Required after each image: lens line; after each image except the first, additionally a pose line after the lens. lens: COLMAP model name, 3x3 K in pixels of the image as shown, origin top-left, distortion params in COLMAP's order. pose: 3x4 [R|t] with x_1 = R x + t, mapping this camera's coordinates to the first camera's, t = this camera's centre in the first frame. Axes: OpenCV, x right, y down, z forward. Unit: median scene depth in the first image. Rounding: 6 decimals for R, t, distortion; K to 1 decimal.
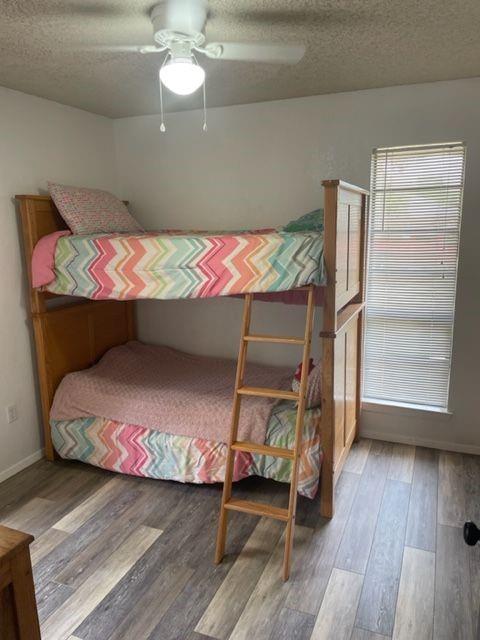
lens RADIAL K [[488.1, 0, 253.1], [0, 488.1, 316.3], [0, 0, 1]] dist [0.061626, -0.103229]
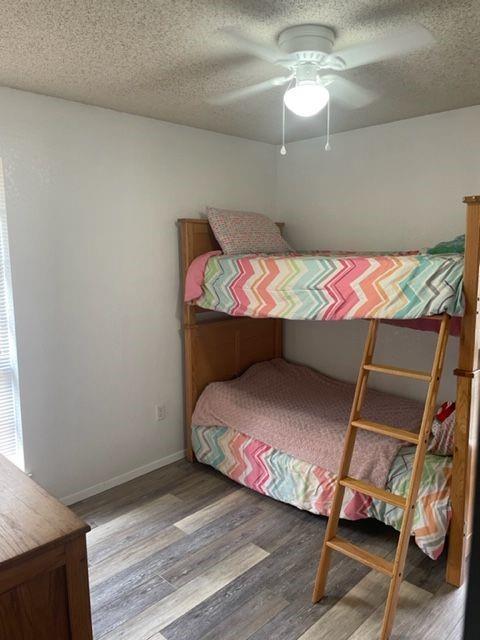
lens RADIAL K [[488.1, 0, 239.5], [0, 488.1, 315.1], [0, 0, 1]] dist [0.061626, -0.103229]
pose [[0.920315, 0.063432, -0.386000, 0.105071], [-0.080540, 0.996350, -0.028295, -0.007048], [0.382796, 0.057128, 0.922065, 0.038241]]
